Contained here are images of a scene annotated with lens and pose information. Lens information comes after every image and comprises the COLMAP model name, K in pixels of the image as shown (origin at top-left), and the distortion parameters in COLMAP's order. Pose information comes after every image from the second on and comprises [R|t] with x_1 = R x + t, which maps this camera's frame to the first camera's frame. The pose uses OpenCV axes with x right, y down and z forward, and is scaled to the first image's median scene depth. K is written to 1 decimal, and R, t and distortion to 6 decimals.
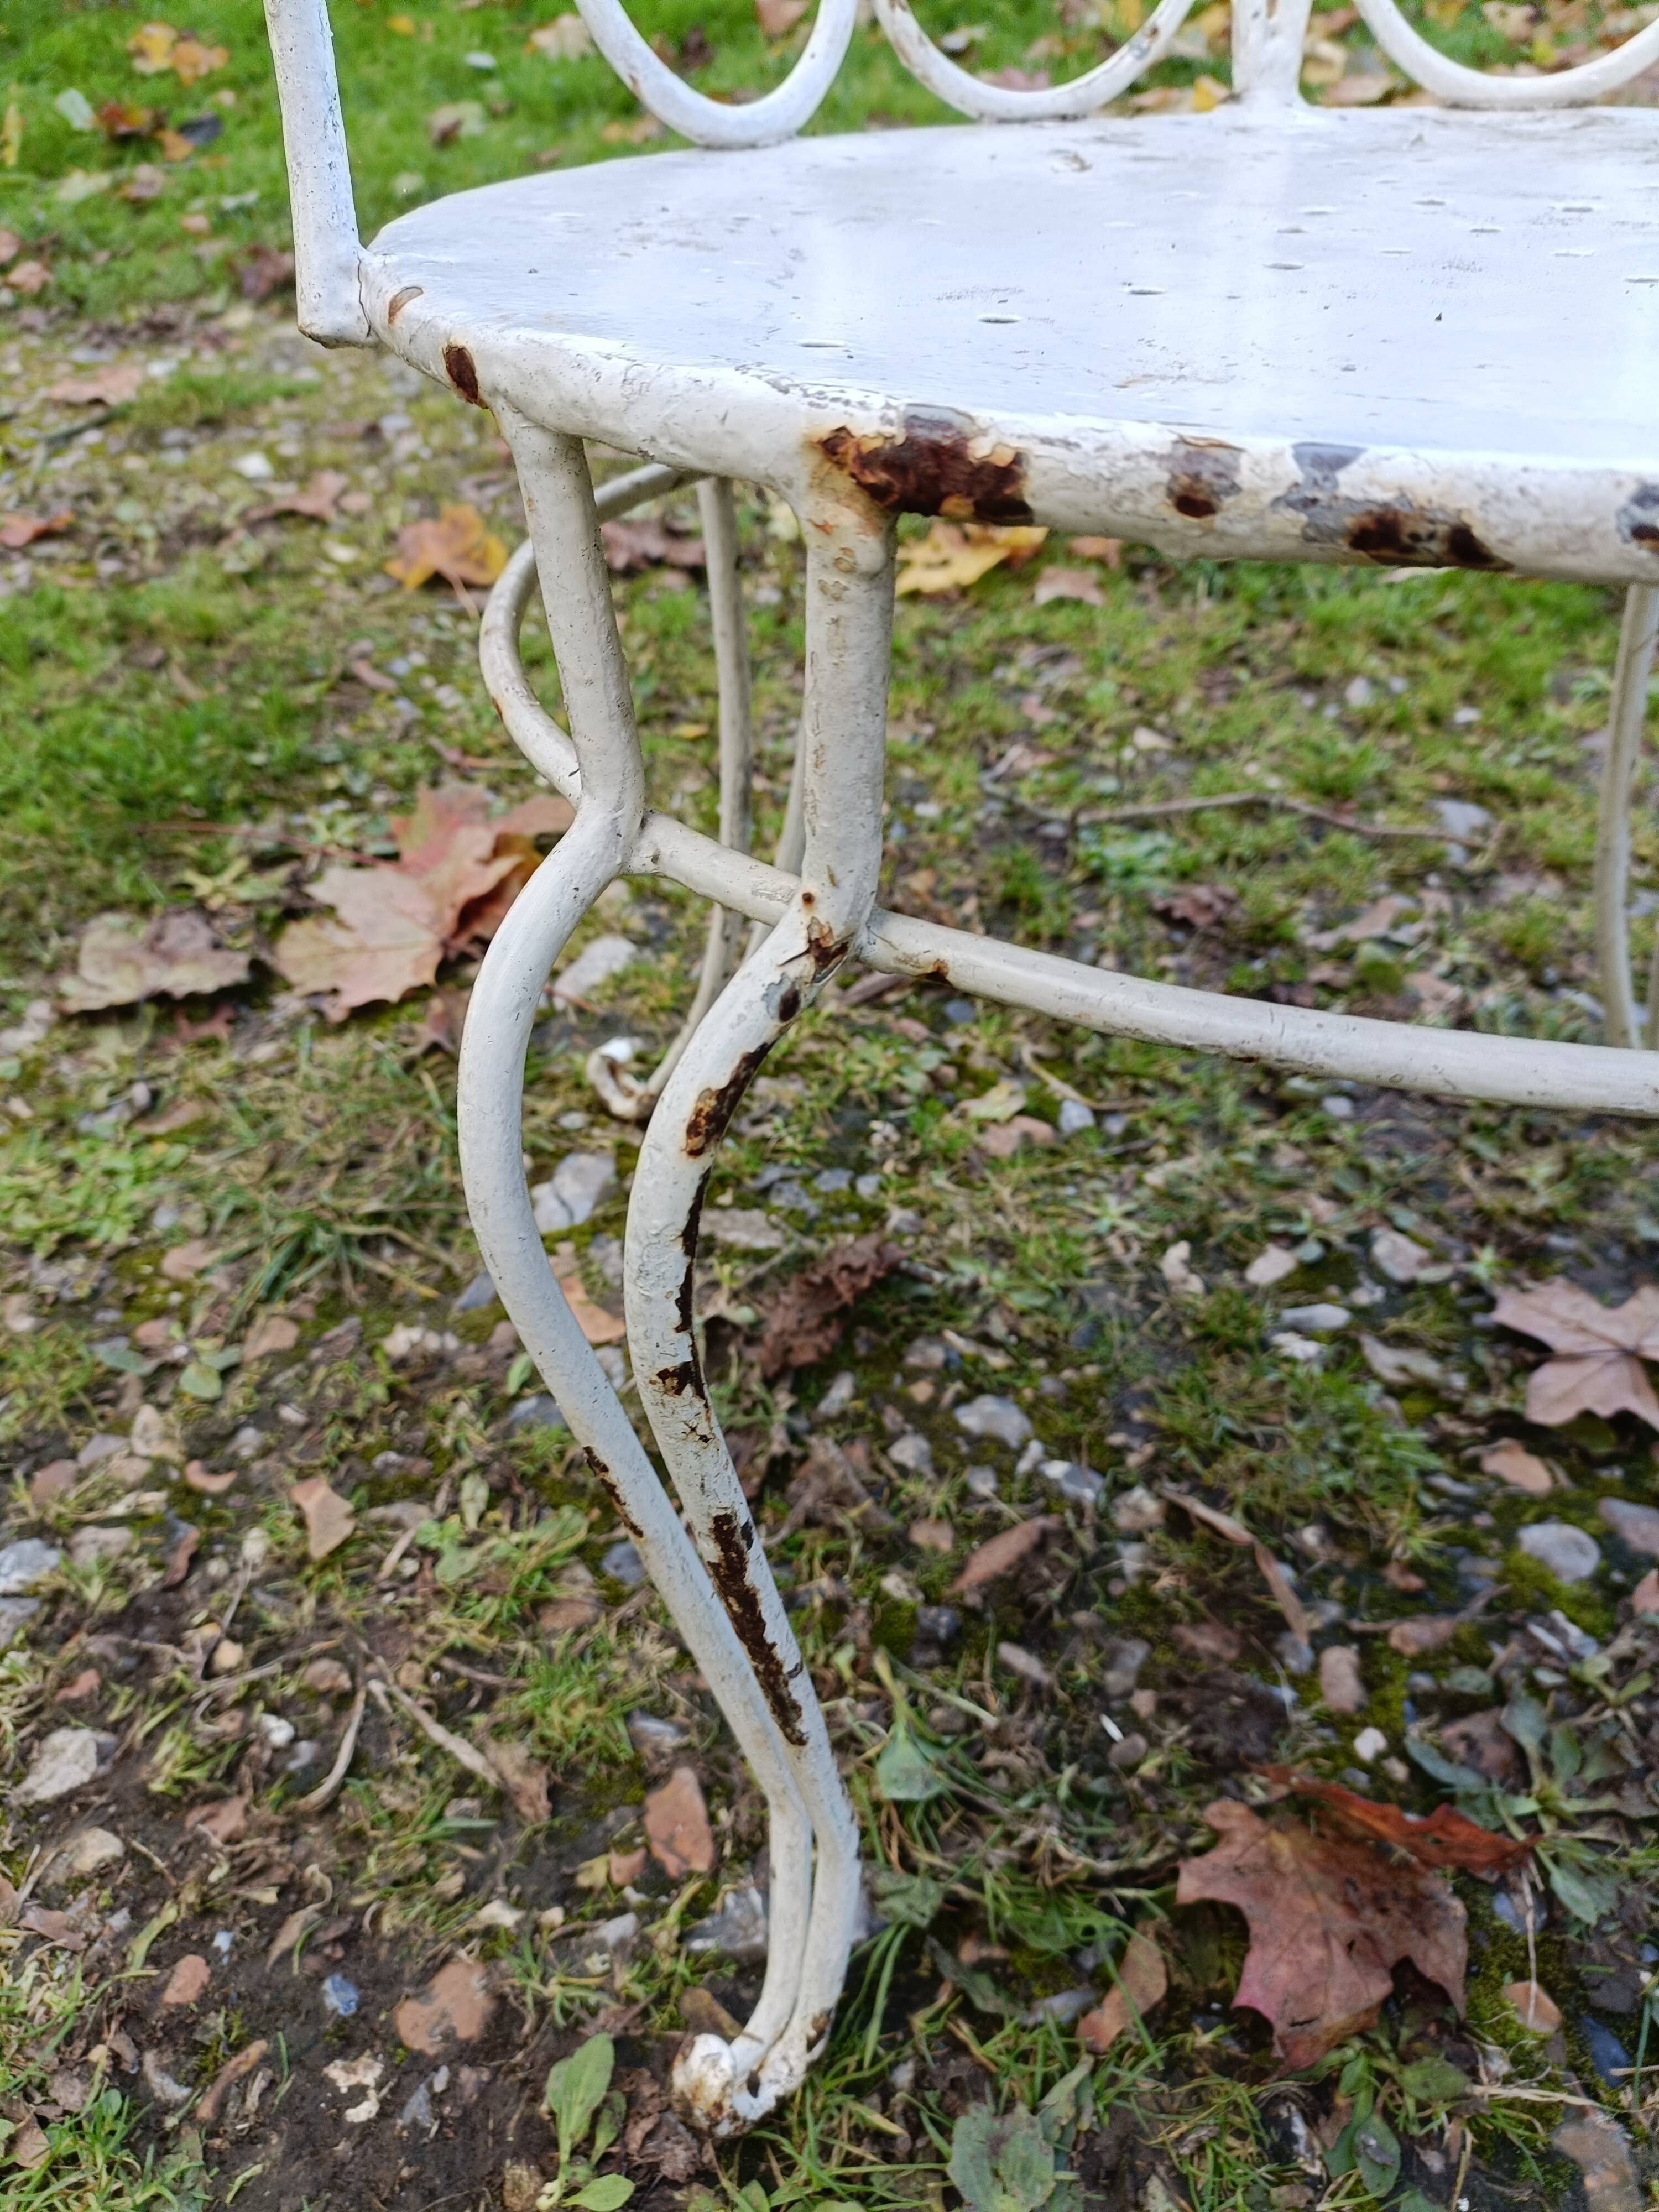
lens RADIAL K [[1674.7, 0, 828.7], [0, 1674.7, 1078.0], [0, 0, 1]] dist [0.039504, -0.061681]
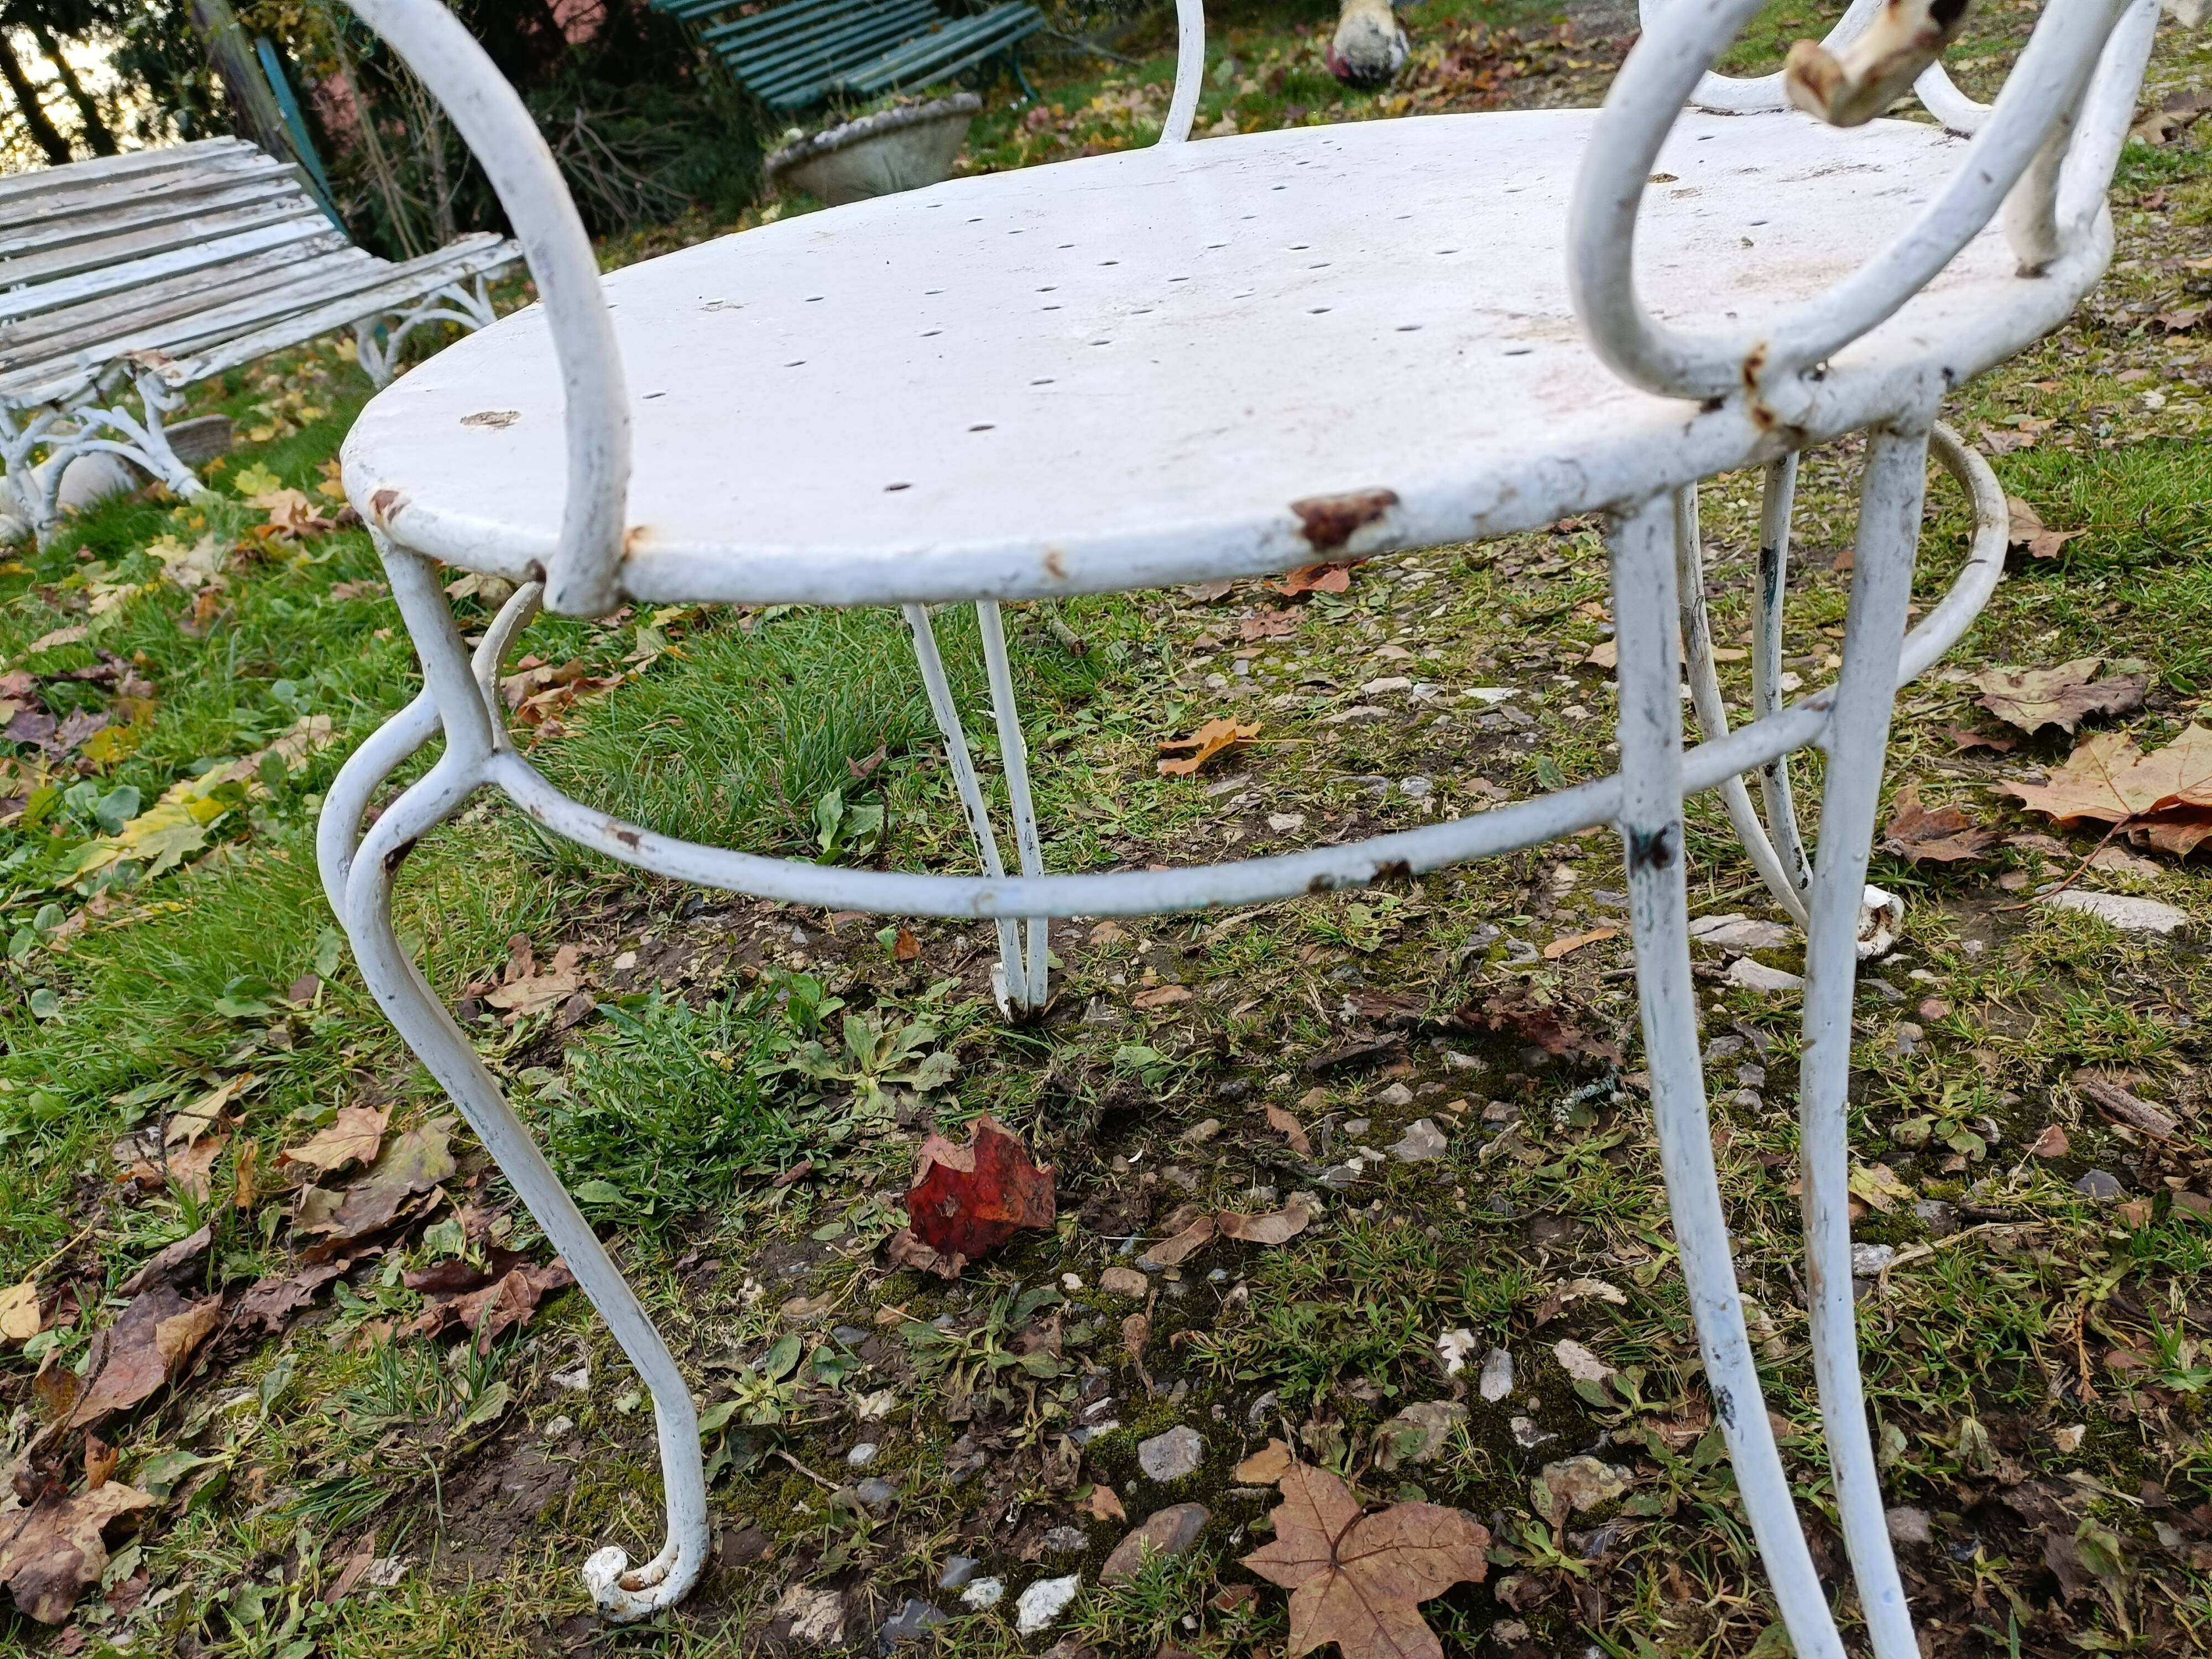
lens RADIAL K [[1621.2, 0, 1102.2], [0, 1621.2, 836.9], [0, 0, 1]] dist [0.064110, -0.065458]
pose [[-0.308383, 0.523027, -0.794570, 1.015905], [-0.403327, 0.684594, 0.607172, -0.584272], [0.861526, 0.507714, -0.000166, 0.712176]]
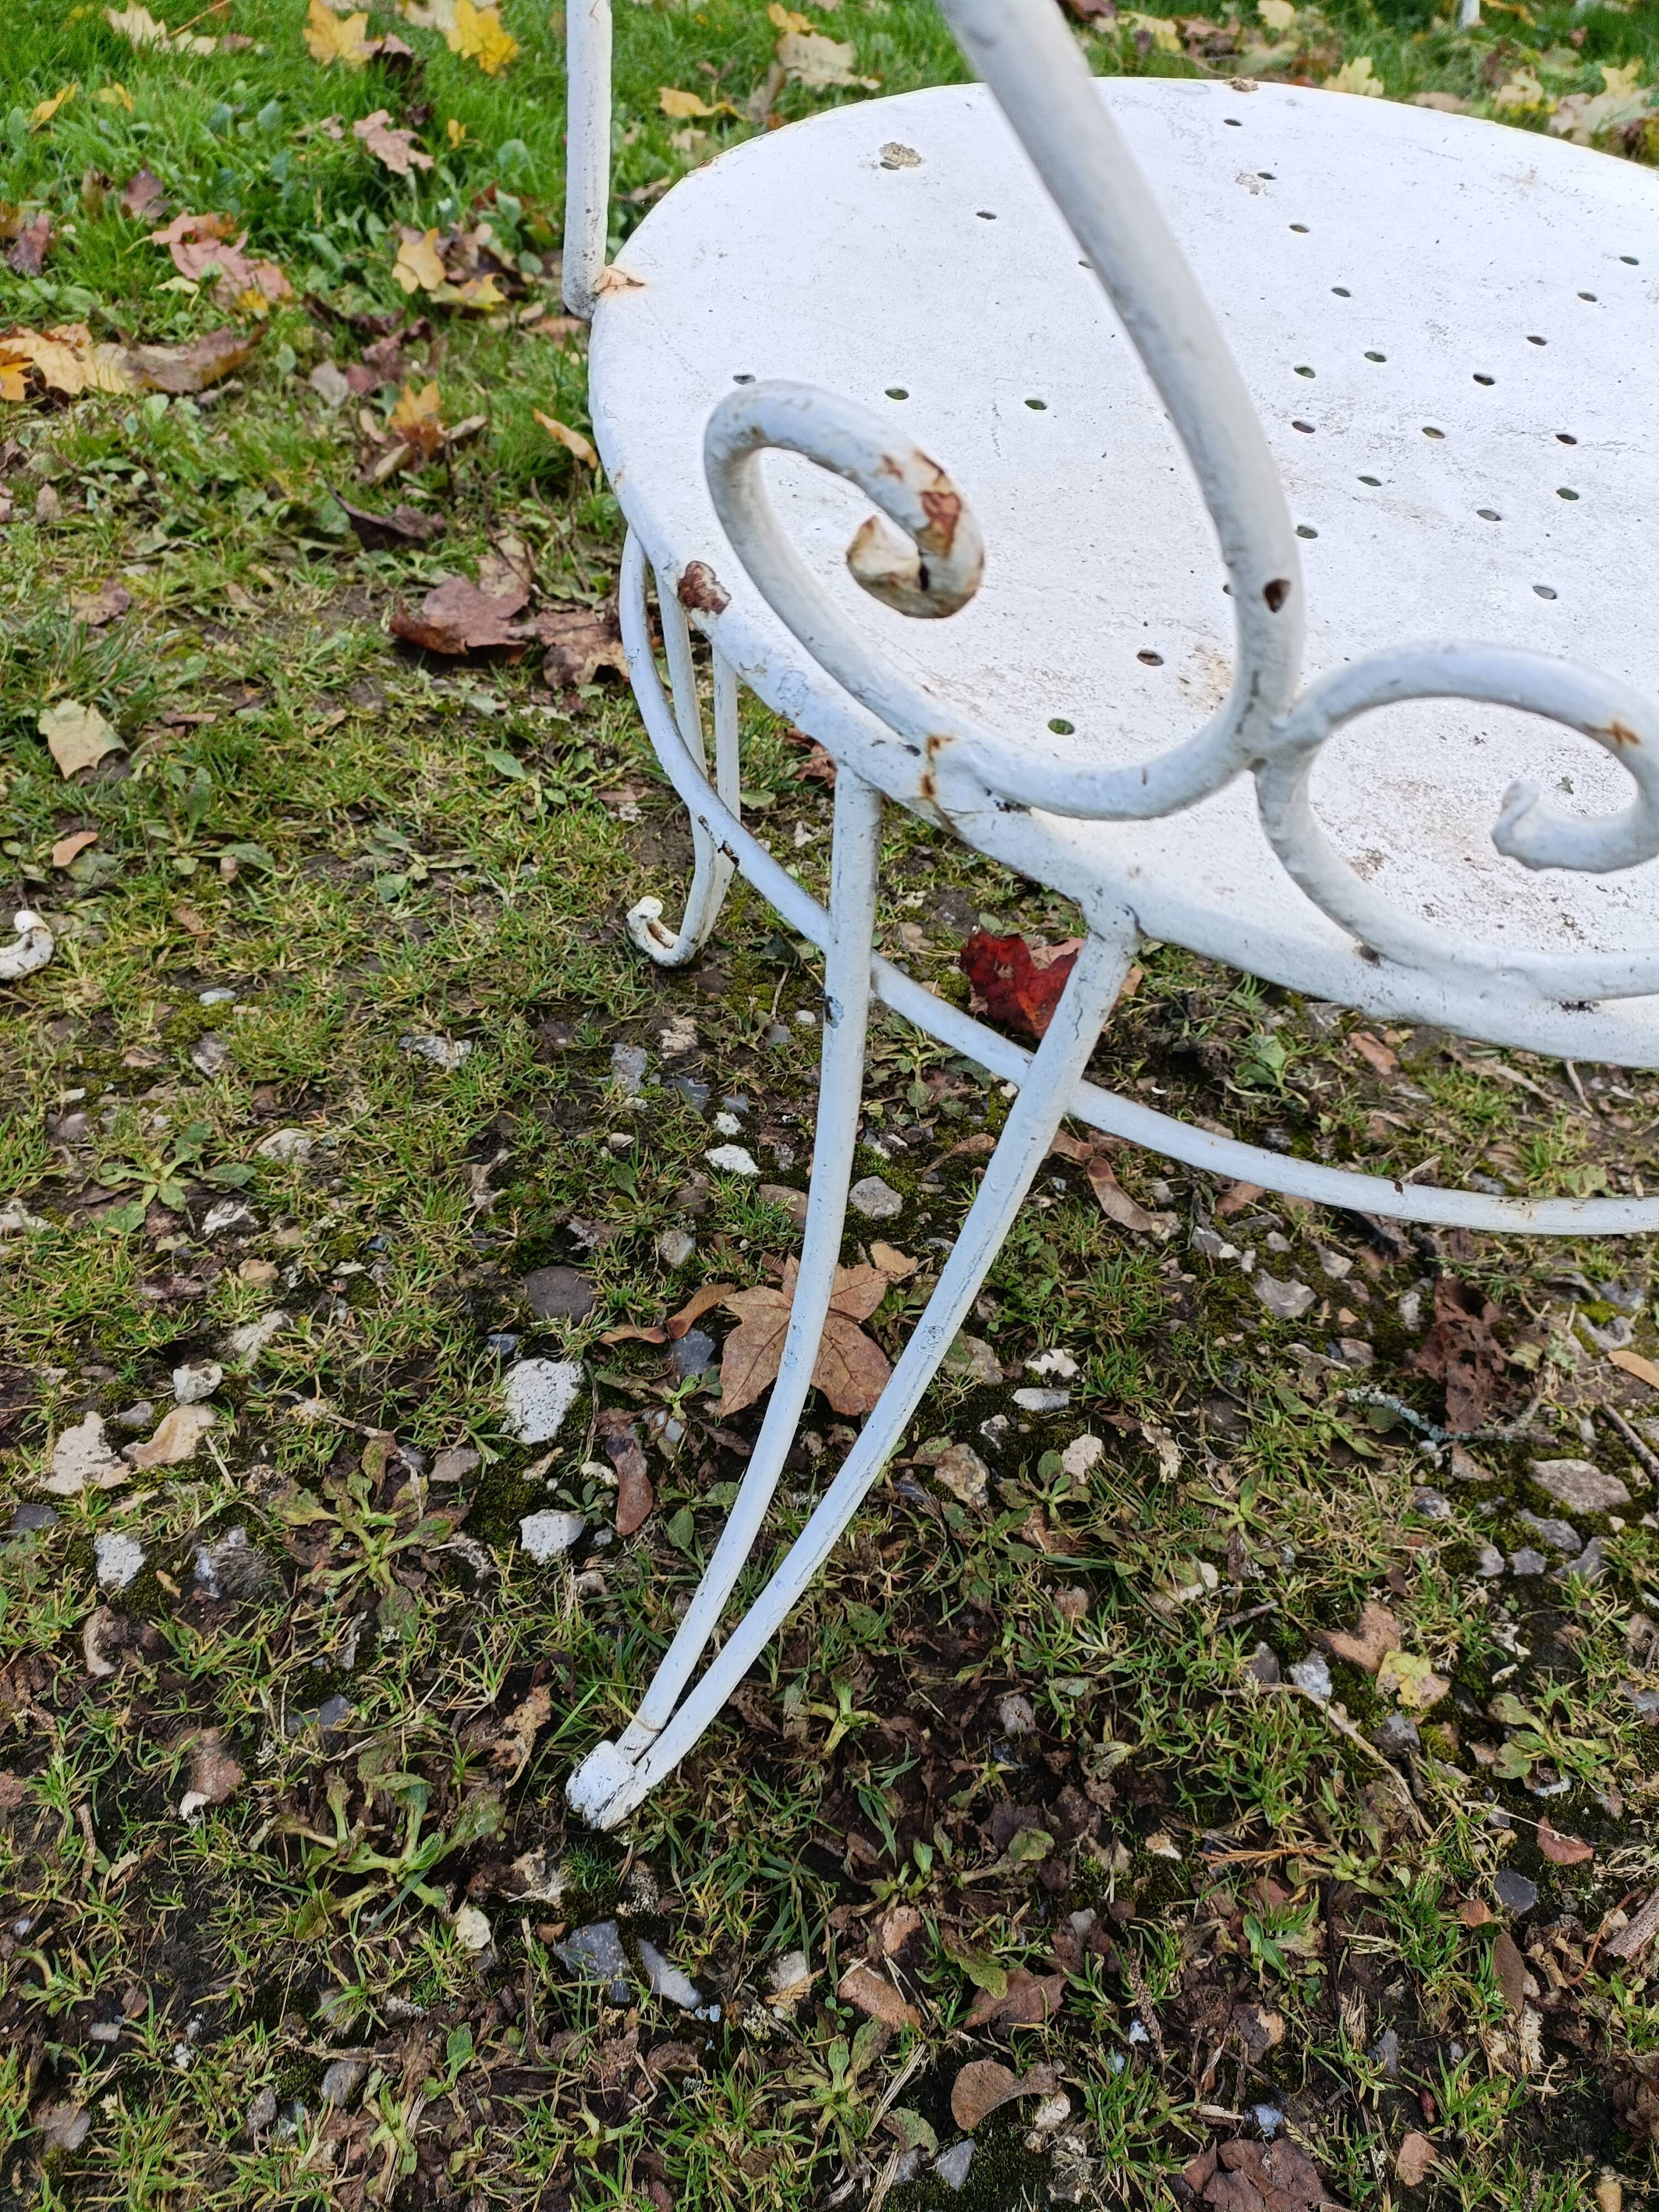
lens RADIAL K [[1643.6, 0, 821.0], [0, 1643.6, 1082.5], [0, 0, 1]] dist [0.057119, -0.073016]
pose [[-0.986092, 0.034161, -0.162650, 0.654328], [-0.158769, 0.095710, 0.982666, -0.998815], [0.049136, 0.994823, -0.088955, 0.962405]]
